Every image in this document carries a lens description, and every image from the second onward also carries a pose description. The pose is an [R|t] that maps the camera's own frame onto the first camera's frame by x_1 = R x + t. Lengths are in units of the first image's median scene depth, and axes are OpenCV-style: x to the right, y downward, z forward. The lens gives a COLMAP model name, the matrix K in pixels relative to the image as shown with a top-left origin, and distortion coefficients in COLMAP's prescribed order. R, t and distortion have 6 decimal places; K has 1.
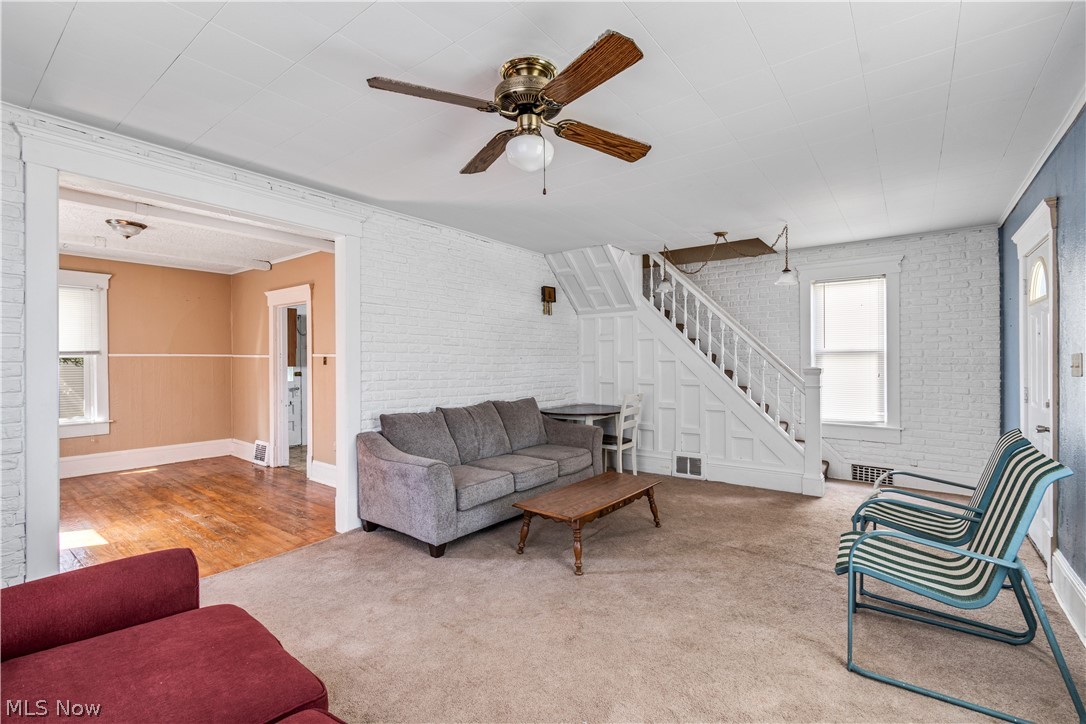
lens RADIAL K [[477.0, 0, 543.3], [0, 477.0, 364.7], [0, 0, 1]] dist [0.000164, -0.000171]
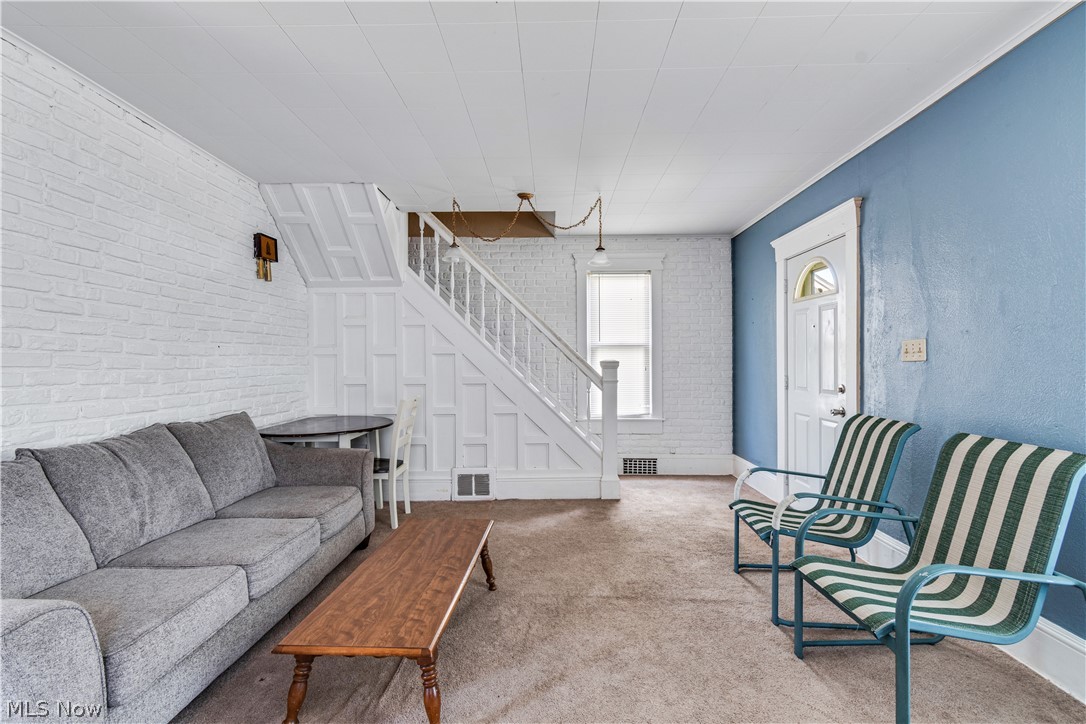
lens RADIAL K [[477.0, 0, 543.3], [0, 477.0, 364.7], [0, 0, 1]] dist [0.000164, -0.000171]
pose [[0.801153, -0.005040, 0.598438, -0.084788], [0.006929, 0.999976, -0.000854, 0.012987], [-0.598419, 0.004831, 0.801169, 0.308993]]
